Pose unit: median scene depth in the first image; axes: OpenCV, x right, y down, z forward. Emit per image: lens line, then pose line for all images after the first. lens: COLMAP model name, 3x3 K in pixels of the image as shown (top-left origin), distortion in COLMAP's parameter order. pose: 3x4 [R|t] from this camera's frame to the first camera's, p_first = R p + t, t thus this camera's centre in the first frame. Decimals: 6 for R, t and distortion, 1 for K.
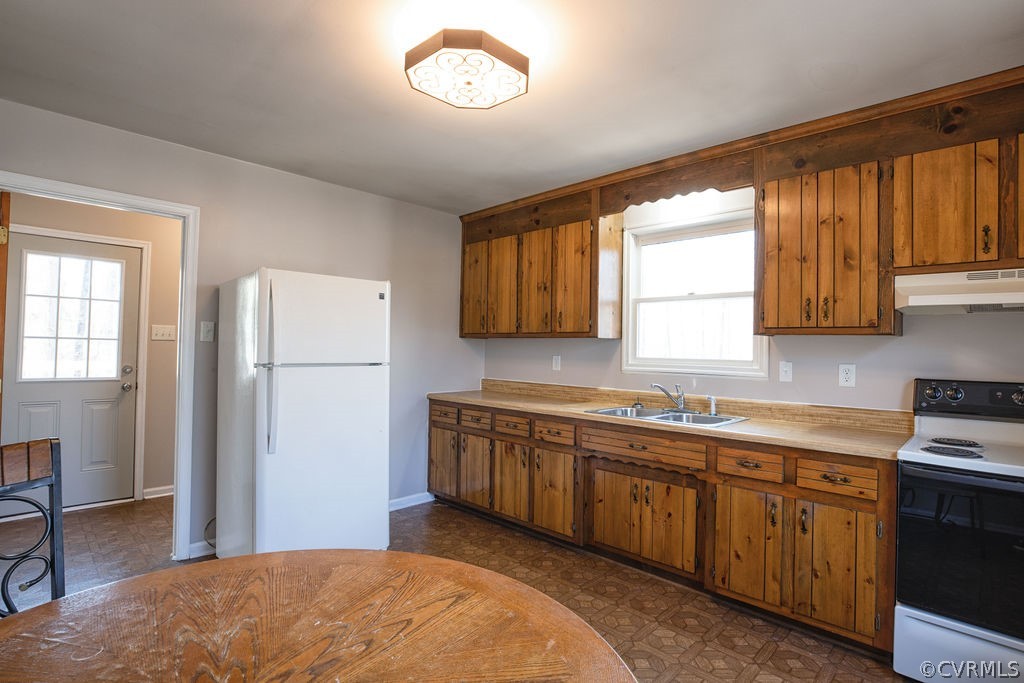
lens RADIAL K [[514.7, 0, 511.0], [0, 514.7, 338.7], [0, 0, 1]] dist [-0.010736, 0.001504]
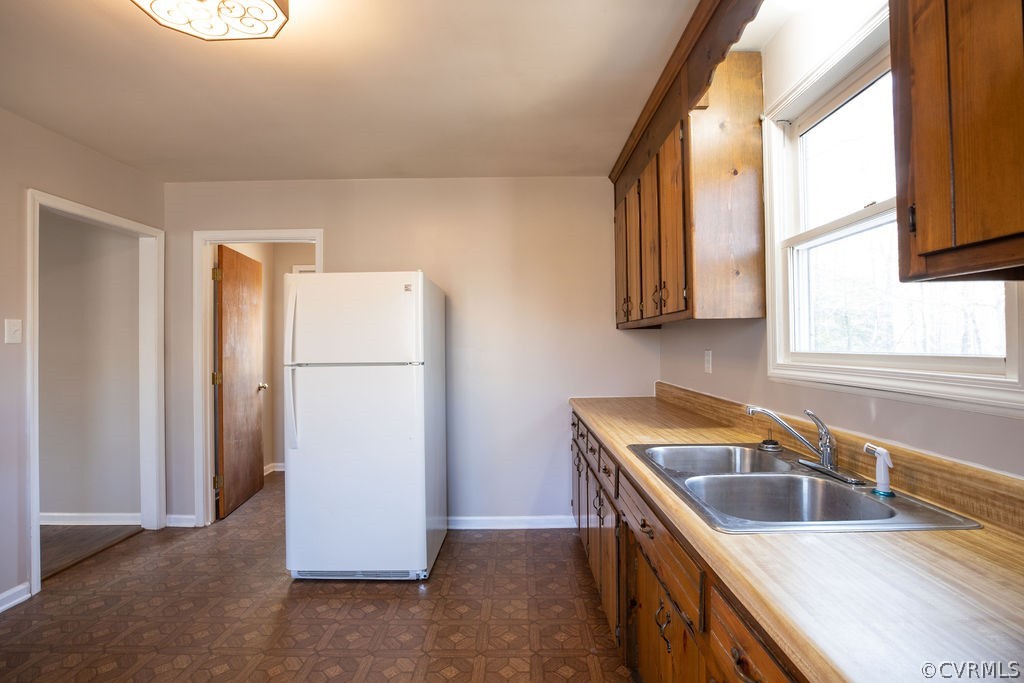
lens RADIAL K [[482.9, 0, 512.3], [0, 482.9, 340.3], [0, 0, 1]] dist [-0.020193, 0.002533]
pose [[0.685789, -0.030197, -0.727174, 0.505054], [0.036845, 0.999298, -0.006749, 0.022398], [0.726867, -0.022165, 0.686420, 0.577962]]
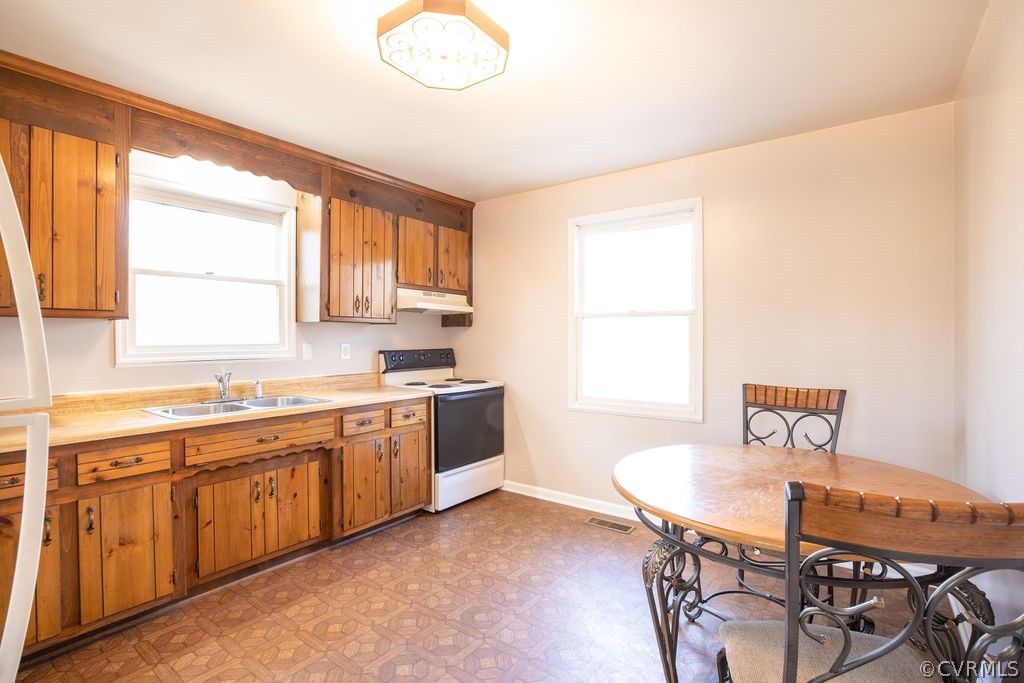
lens RADIAL K [[482.9, 0, 512.0], [0, 482.9, 342.1], [0, 0, 1]] dist [-0.020193, 0.002533]
pose [[-0.129150, -0.026845, 0.991262, -0.664054], [-0.017671, 0.999537, 0.024767, 0.004829], [-0.991468, -0.014318, -0.129565, 0.671762]]
